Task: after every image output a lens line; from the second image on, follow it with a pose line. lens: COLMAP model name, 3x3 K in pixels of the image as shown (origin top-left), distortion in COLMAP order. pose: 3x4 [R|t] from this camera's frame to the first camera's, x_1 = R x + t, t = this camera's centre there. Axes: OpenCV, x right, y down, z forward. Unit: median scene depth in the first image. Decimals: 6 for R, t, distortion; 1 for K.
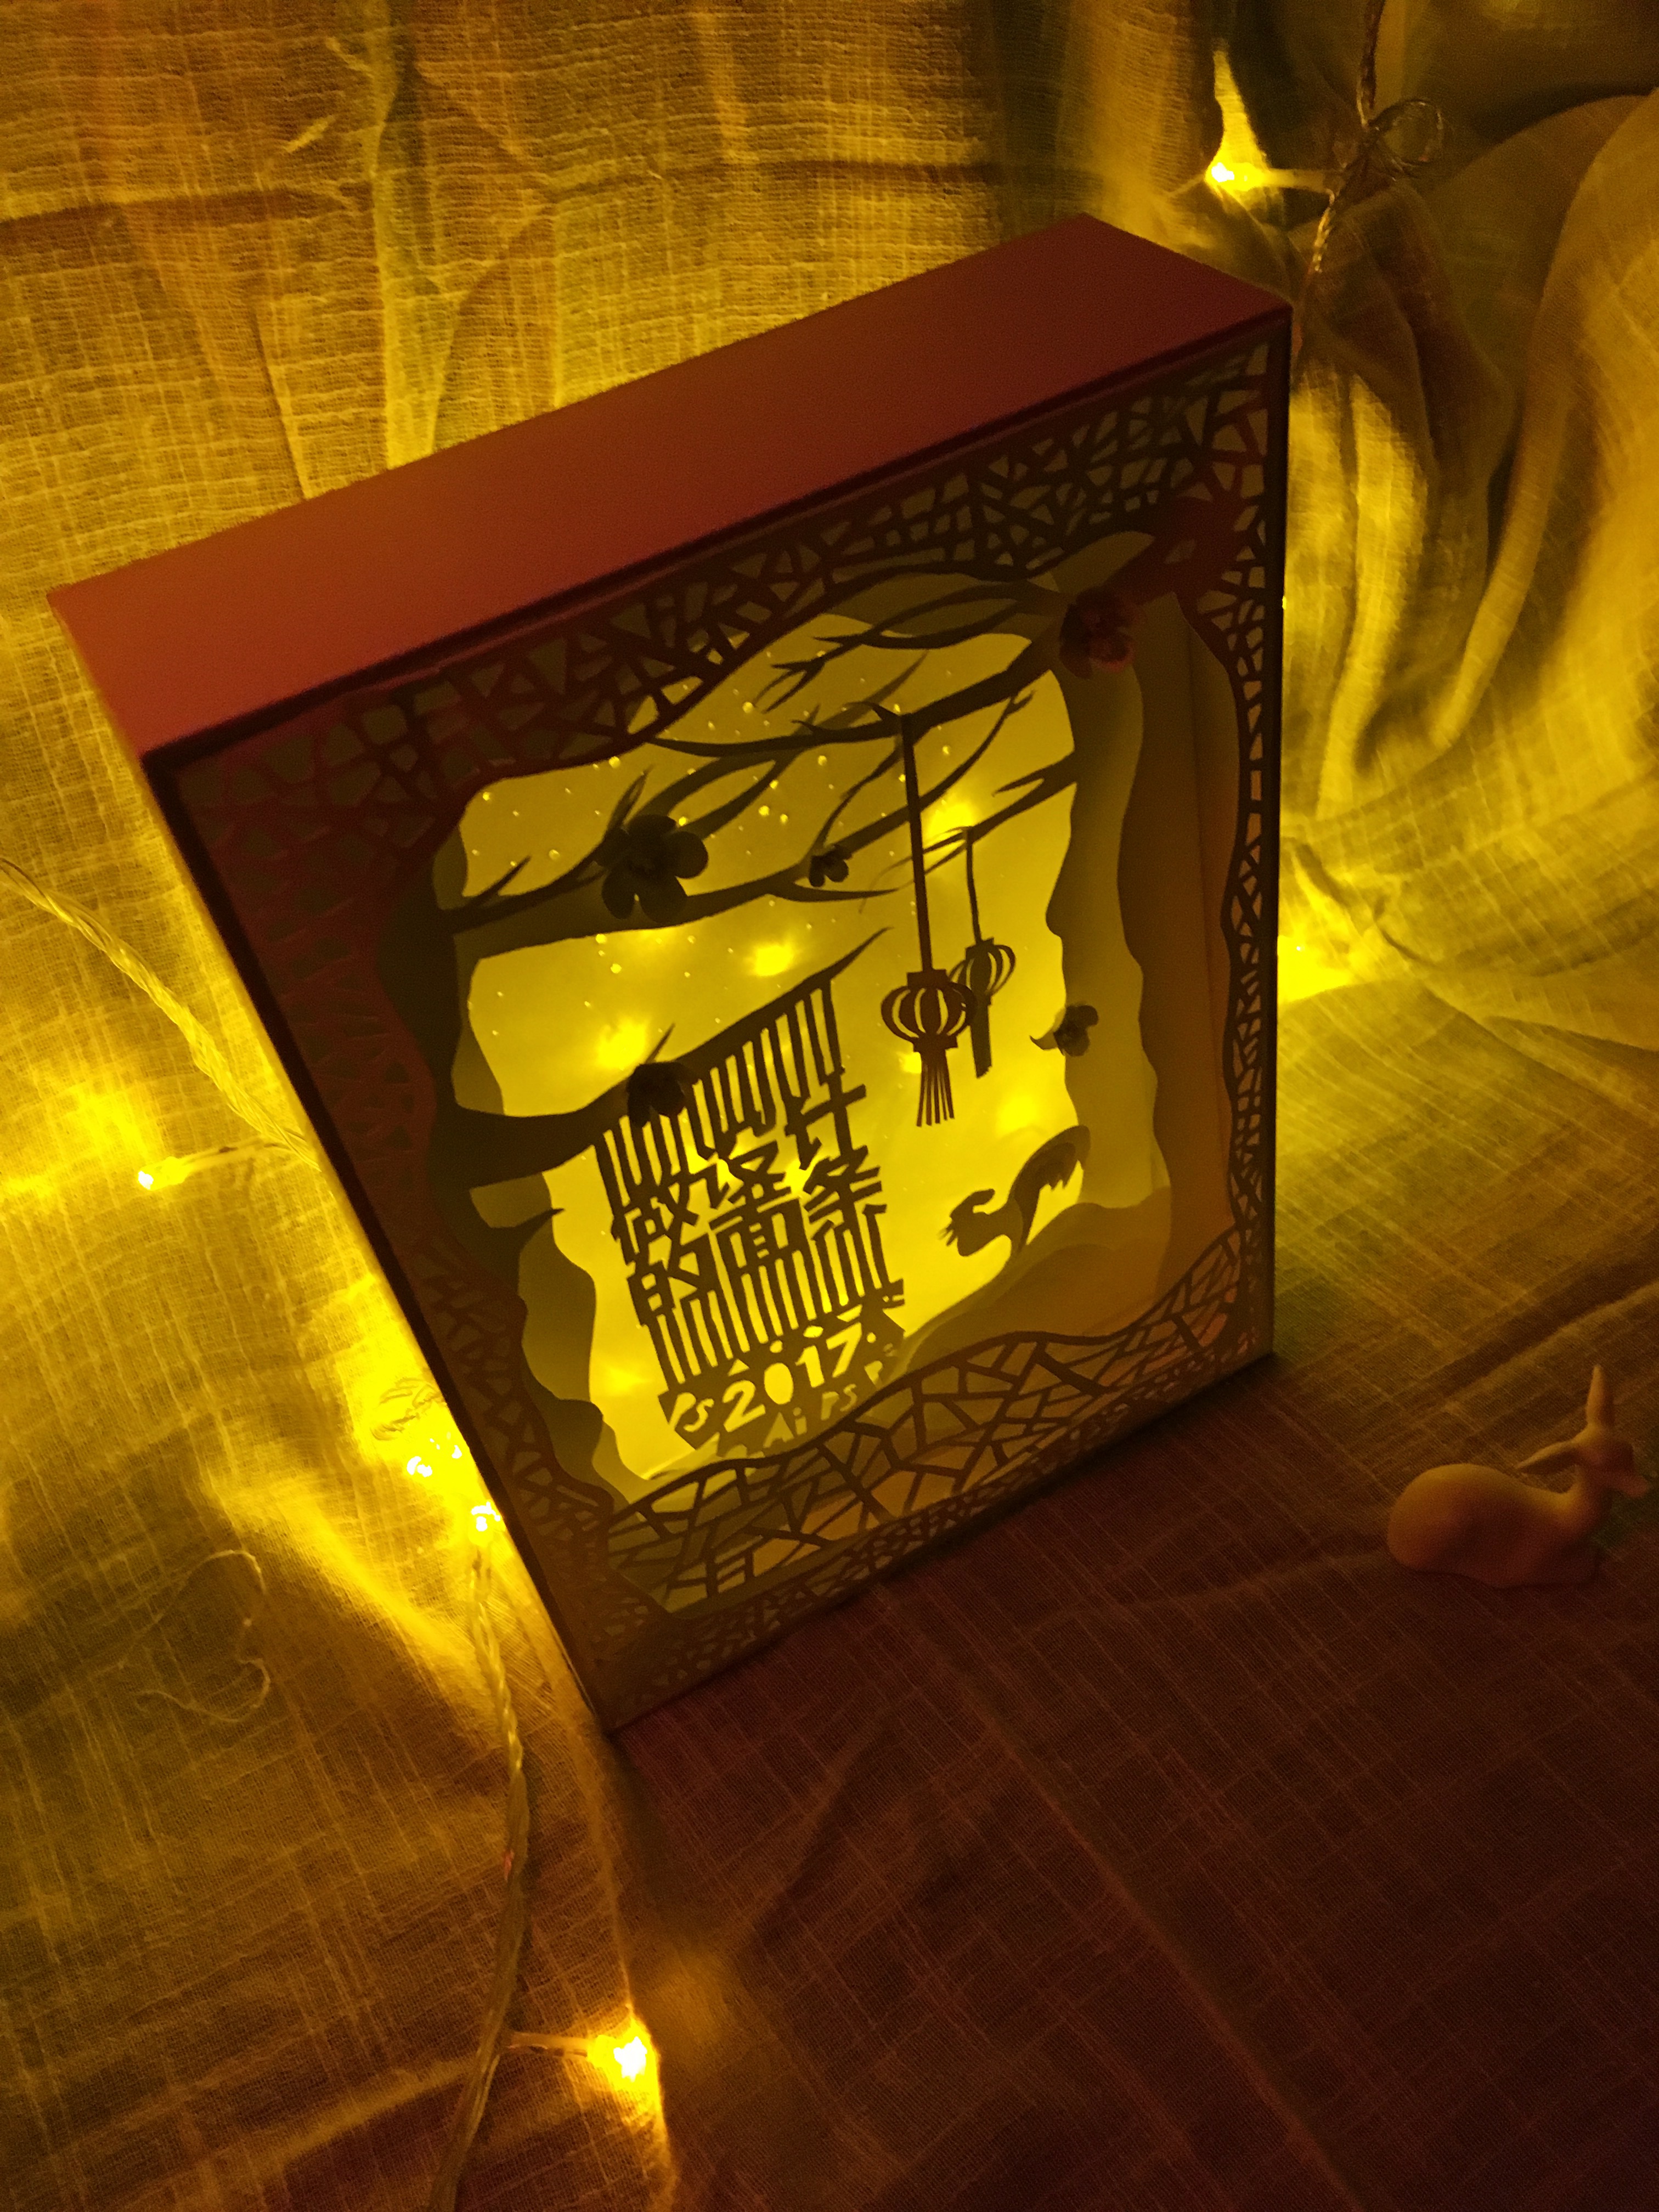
lens RADIAL K [[1837.6, 0, 792.5], [0, 1837.6, 1074.3], [0, 0, 1]] dist [0.039157, -0.033702]
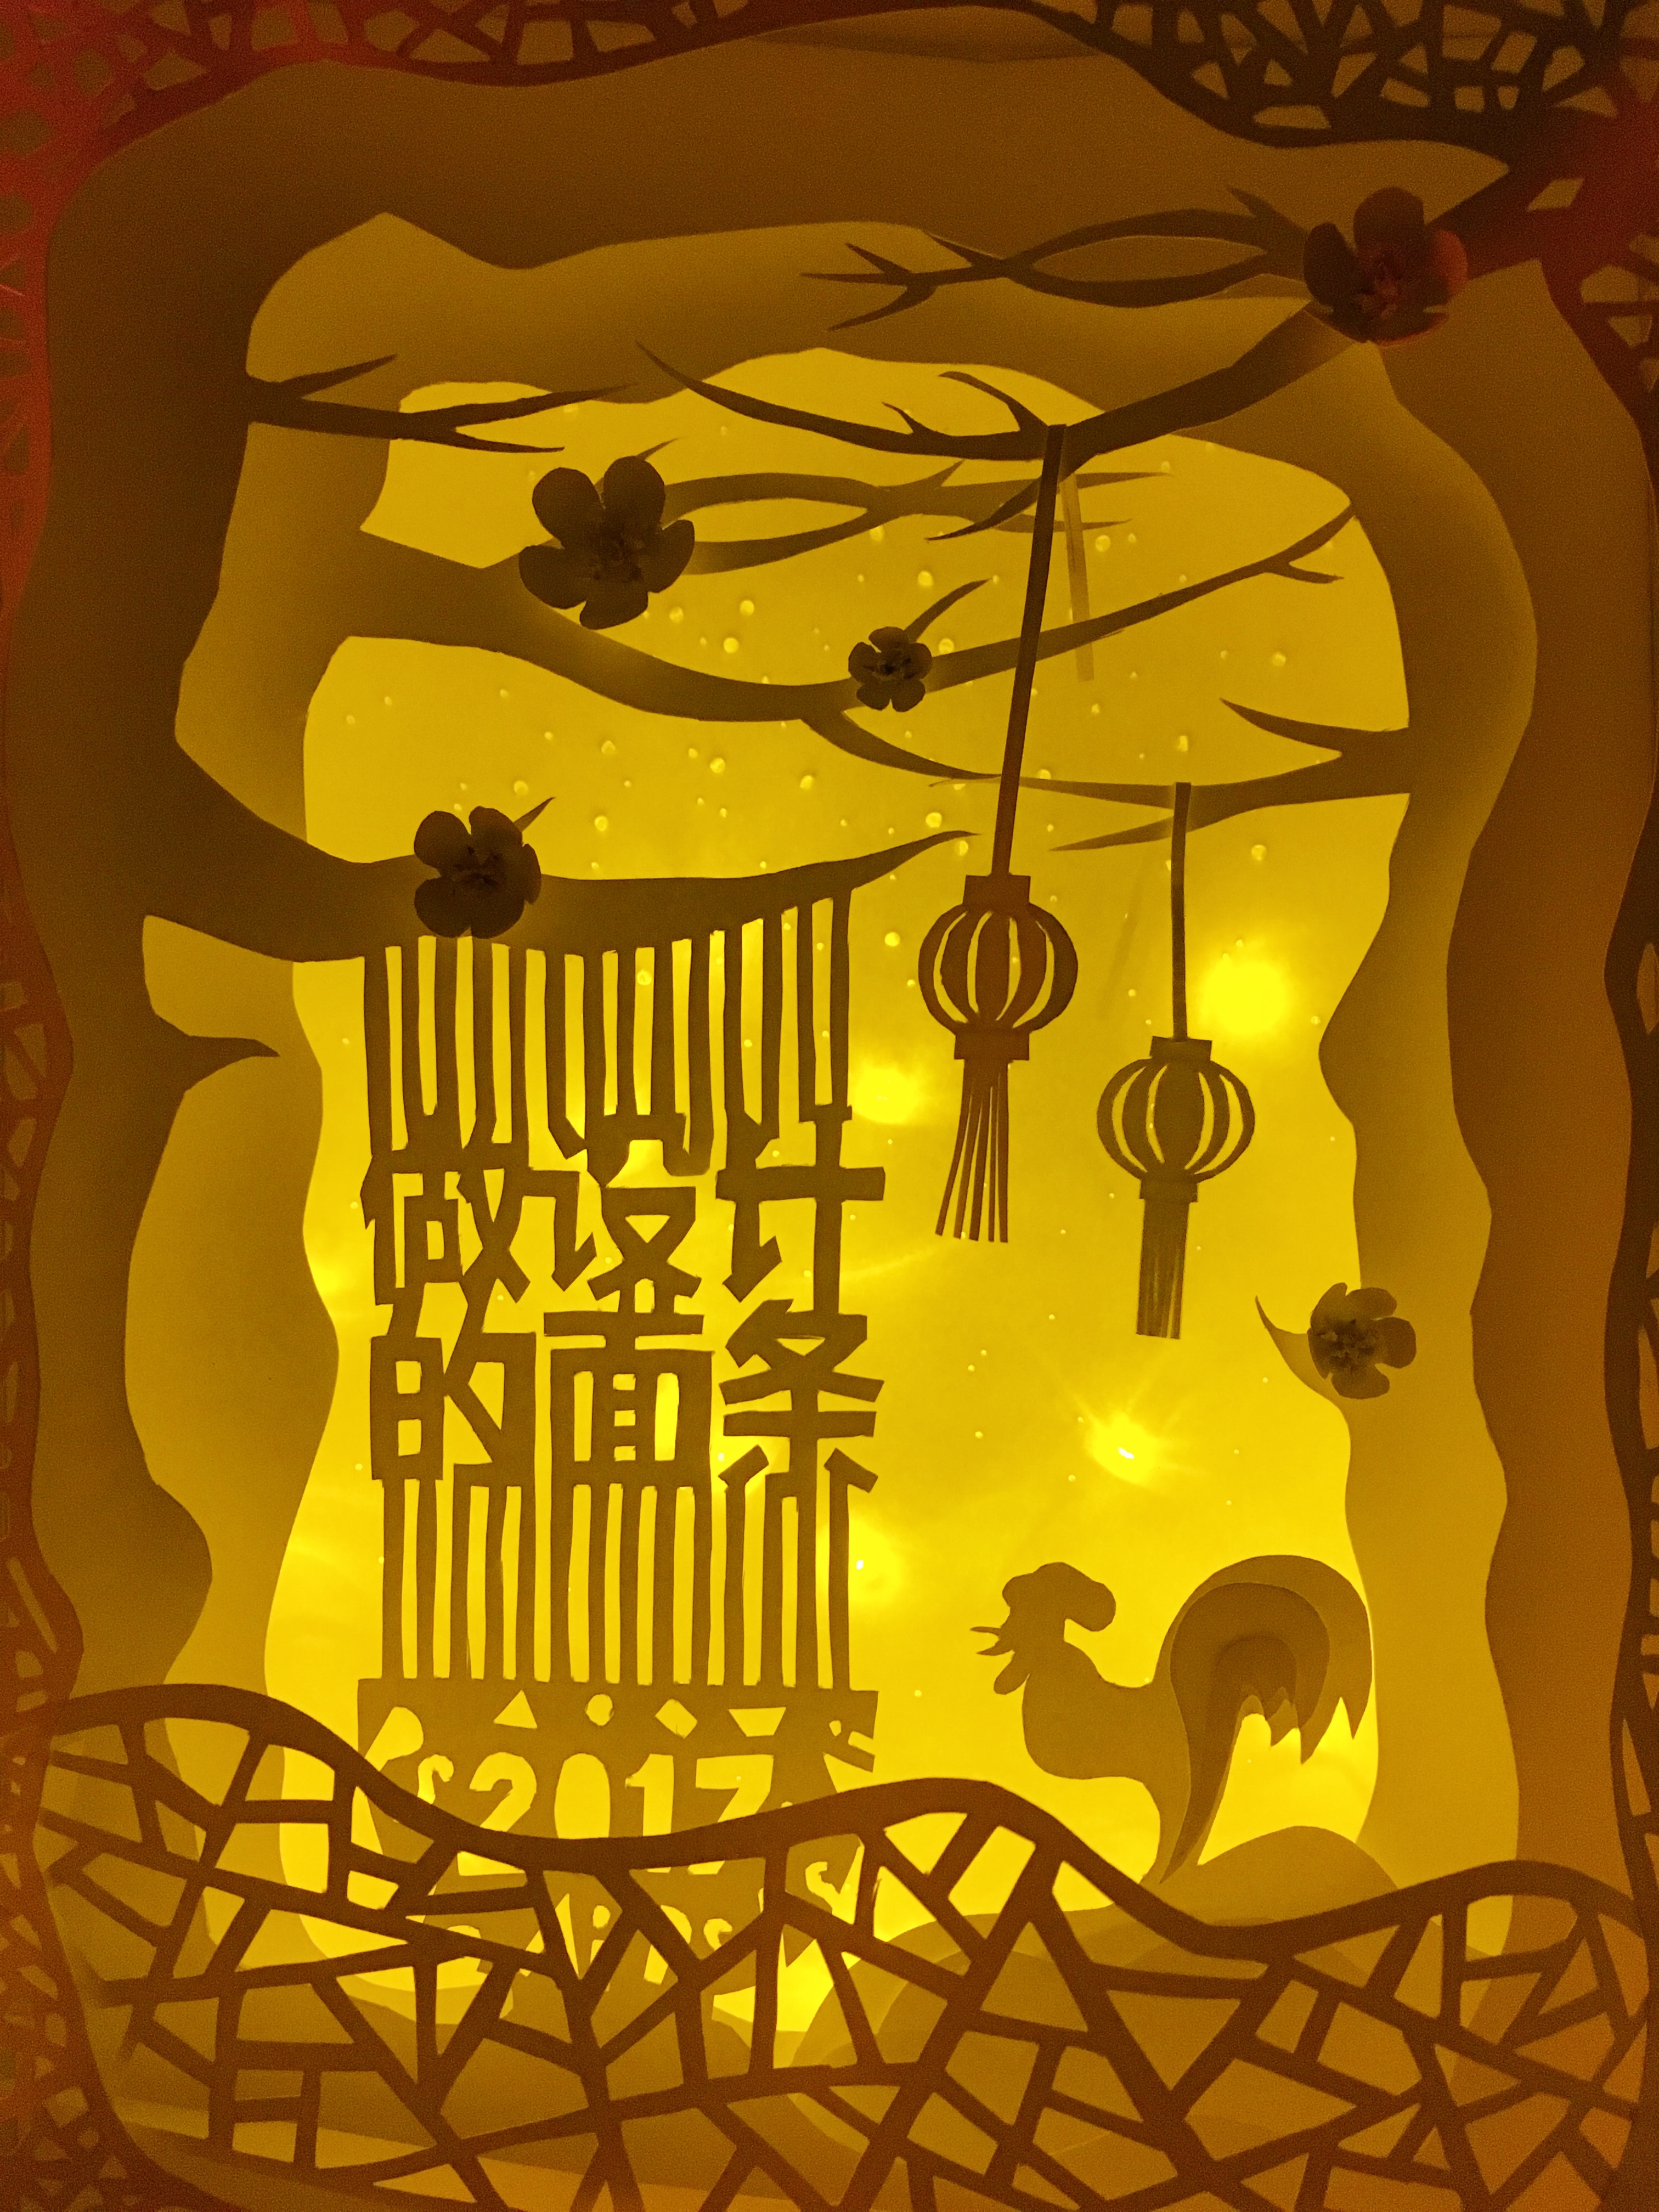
lens RADIAL K [[2013.1, 0, 802.4], [0, 2013.1, 1085.4], [0, 0, 1]] dist [0.048069, 0.000000]
pose [[0.837104, 0.172320, -0.519193, 0.326397], [-0.463130, 0.728366, -0.504968, 0.302584], [0.291147, 0.663165, 0.689526, 0.549949]]
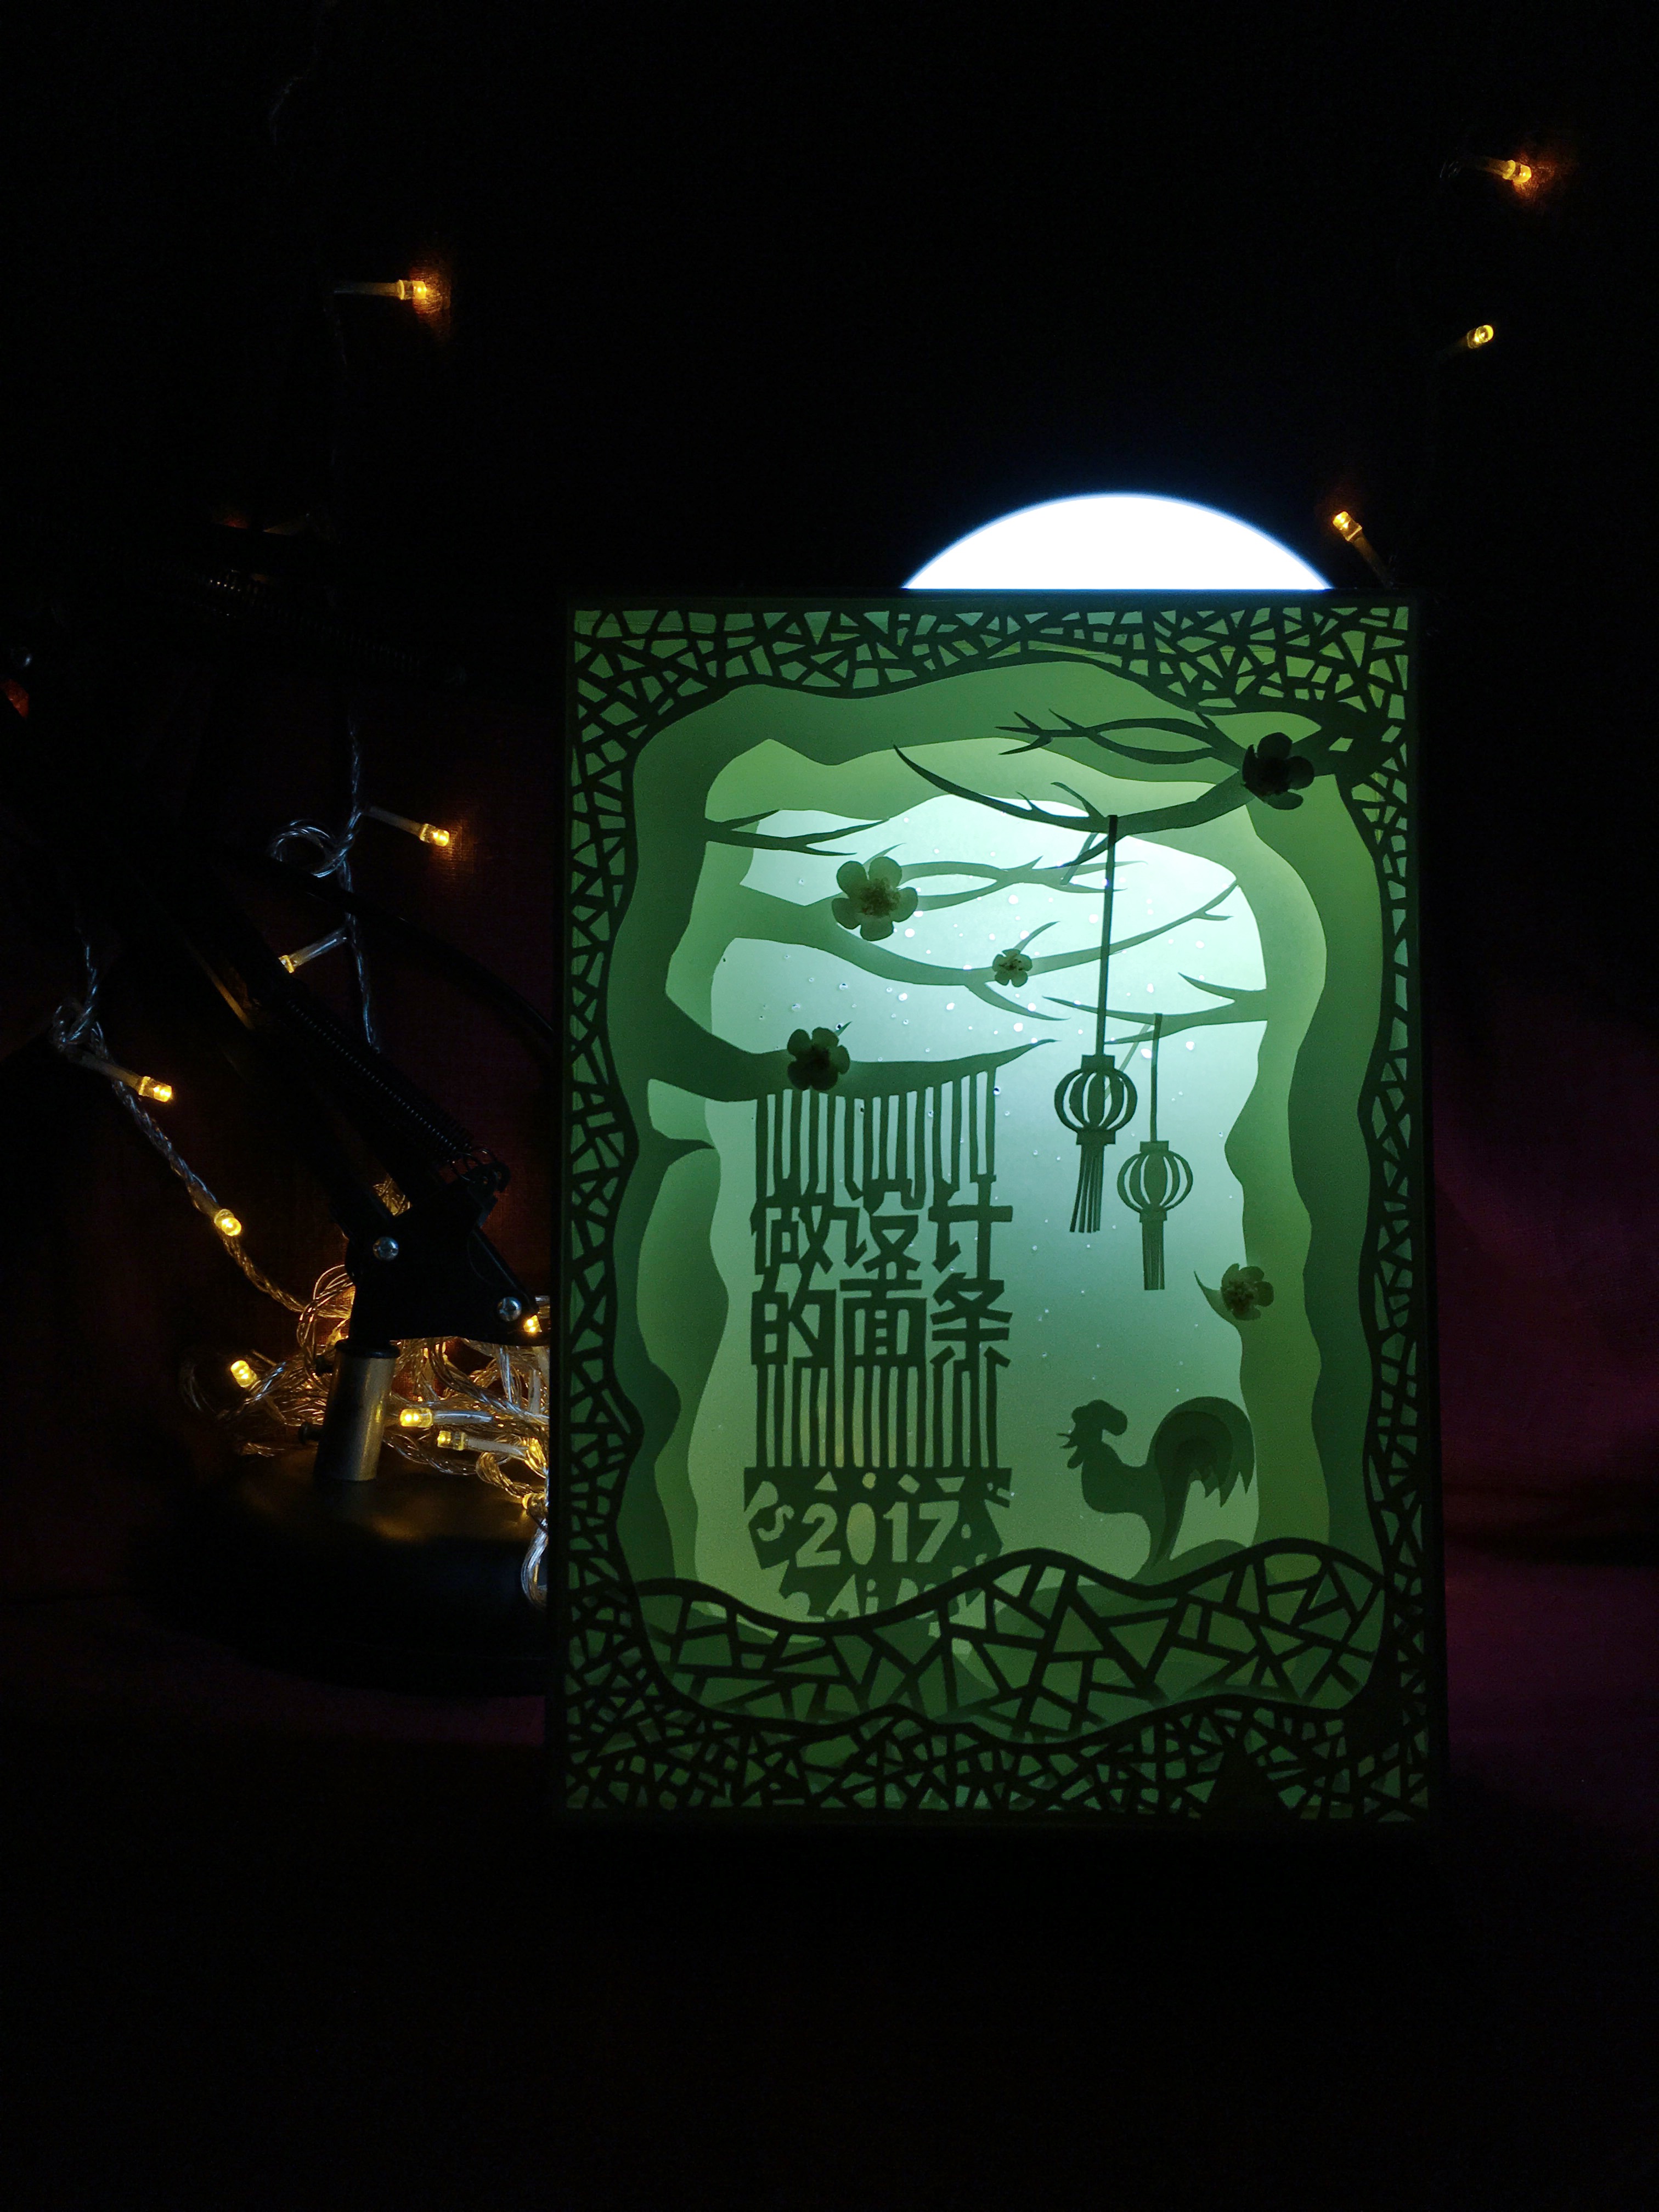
lens RADIAL K [[1837.6, 0, 800.9], [0, 1837.6, 1107.4], [0, 0, 1]] dist [0.039157, -0.033702]
pose [[0.859181, 0.144693, -0.490788, 0.461761], [-0.440860, 0.696200, -0.566523, 0.644303], [0.259714, 0.703114, 0.661951, 0.184967]]
